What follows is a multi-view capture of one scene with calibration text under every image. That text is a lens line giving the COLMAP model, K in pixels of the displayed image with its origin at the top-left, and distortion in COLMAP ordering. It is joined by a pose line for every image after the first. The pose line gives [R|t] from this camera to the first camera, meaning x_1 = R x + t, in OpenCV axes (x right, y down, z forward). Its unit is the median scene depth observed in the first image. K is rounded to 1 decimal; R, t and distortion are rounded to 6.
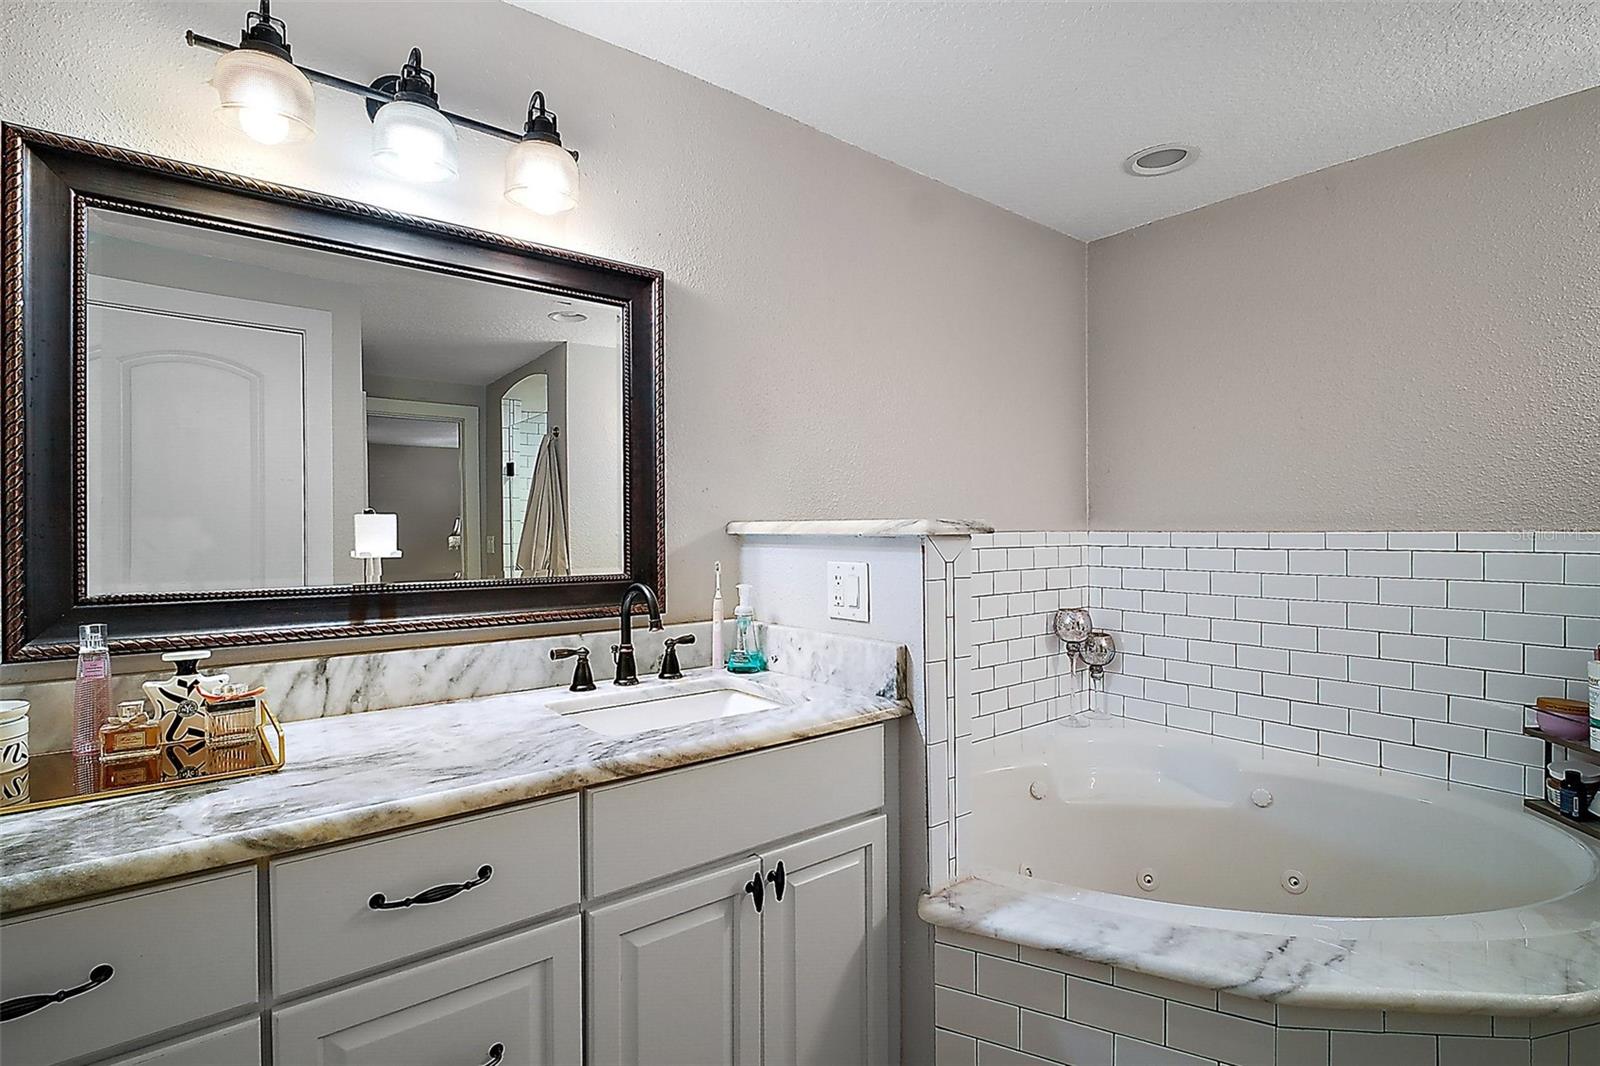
lens RADIAL K [[734.5, 0, 793.2], [0, 734.5, 530.9], [0, 0, 1]] dist [0.004001, -0.009066]
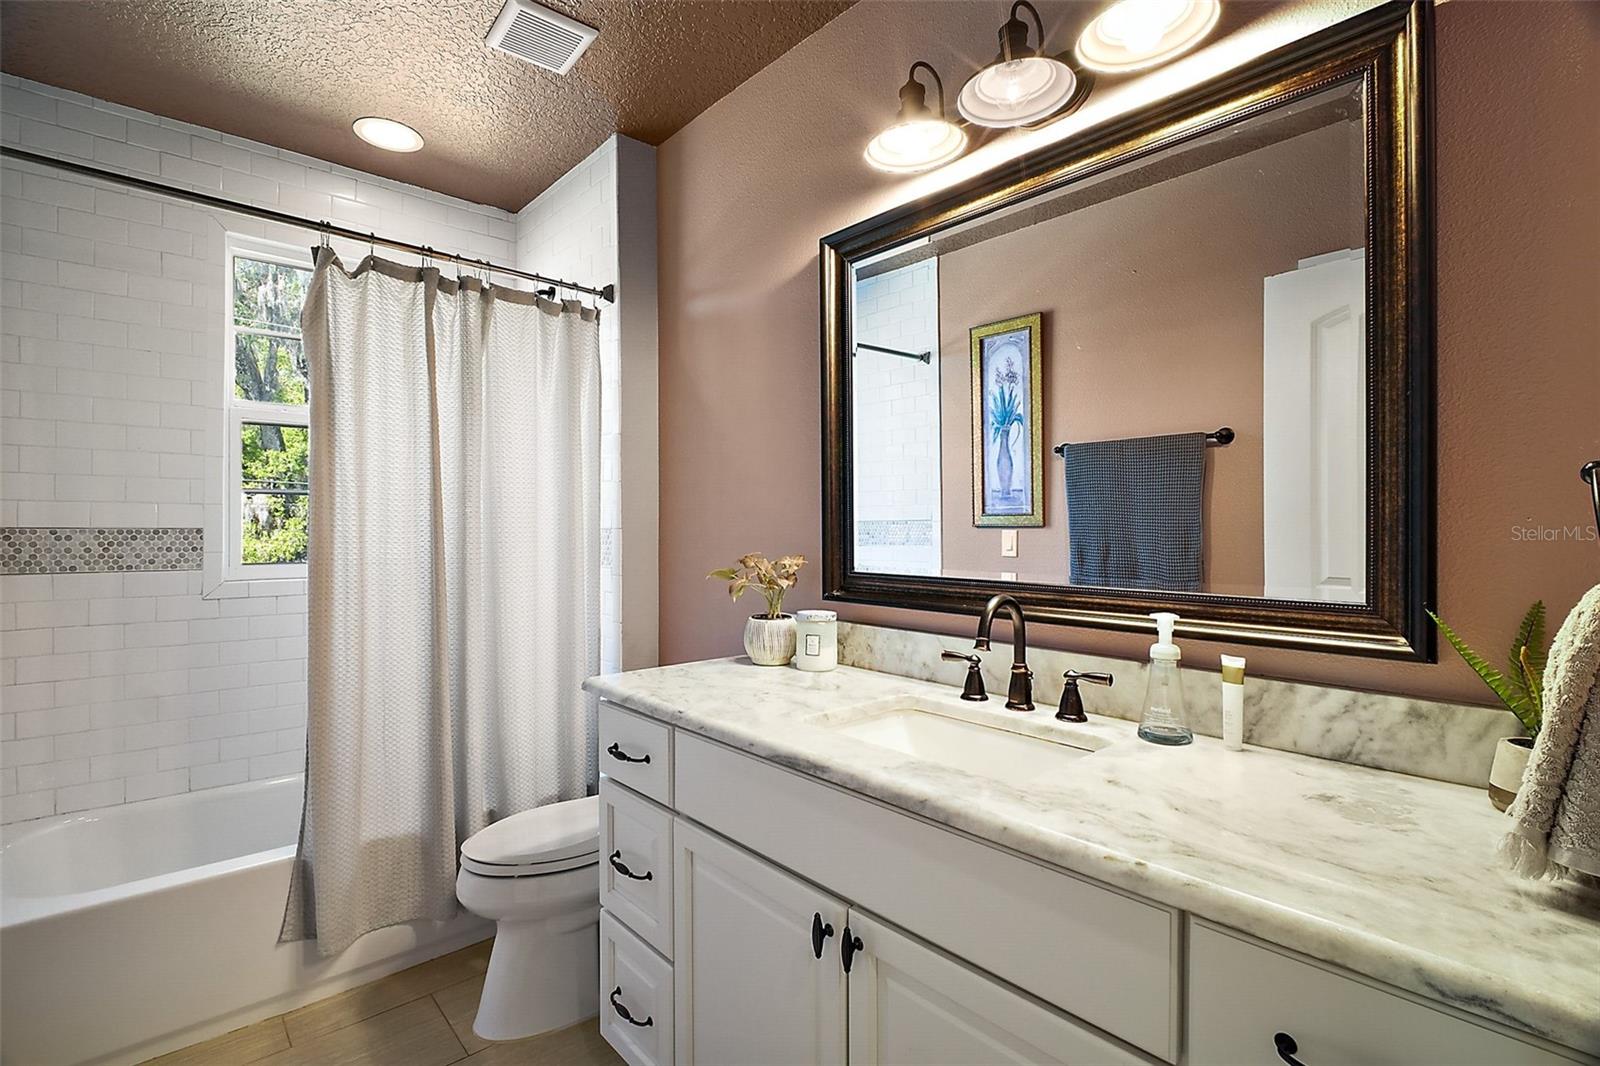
lens RADIAL K [[734.5, 0, 793.2], [0, 734.5, 530.9], [0, 0, 1]] dist [0.004001, -0.009066]
pose [[0.063259, -0.006785, -0.997974, 0.652848], [0.005347, 0.999965, -0.006460, 0.001155], [0.997983, -0.004927, 0.063293, 0.702816]]
